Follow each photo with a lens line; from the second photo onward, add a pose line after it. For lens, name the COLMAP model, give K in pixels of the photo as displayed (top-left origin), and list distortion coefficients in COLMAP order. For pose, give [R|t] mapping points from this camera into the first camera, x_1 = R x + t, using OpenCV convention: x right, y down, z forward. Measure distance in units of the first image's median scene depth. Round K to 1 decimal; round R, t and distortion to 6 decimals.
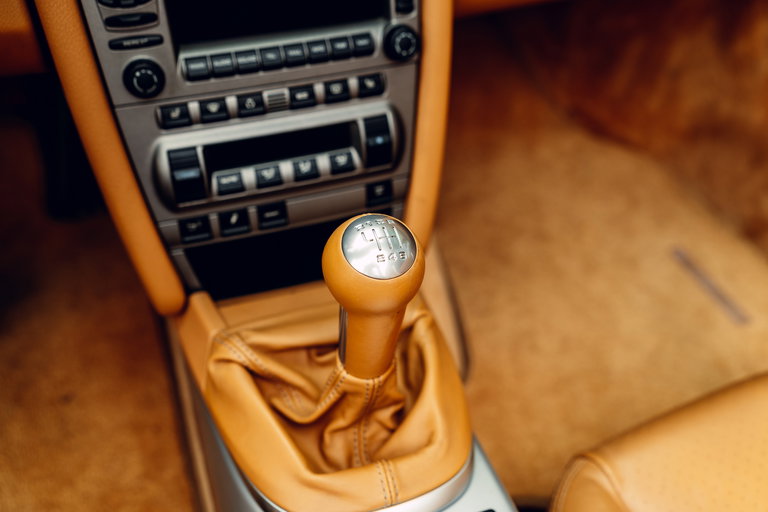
lens RADIAL K [[758.0, 0, 383.4], [0, 758.0, 256.1], [0, 0, 1]] dist [0.003187, 0.000000]
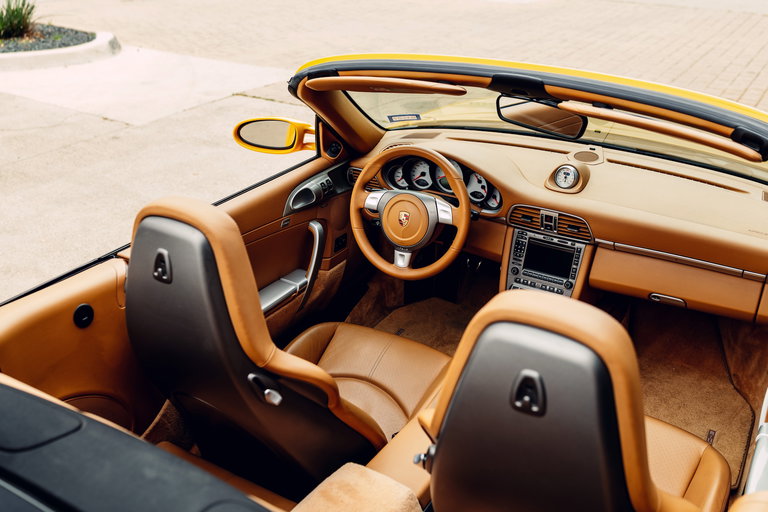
lens RADIAL K [[758.0, 0, 384.5], [0, 758.0, 257.2], [0, 0, 1]] dist [0.003187, 0.000000]
pose [[0.697408, 0.329872, -0.636244, 2.121515], [-0.504336, 0.856641, -0.108677, 0.629195], [0.509184, 0.396673, 0.763795, -3.113077]]
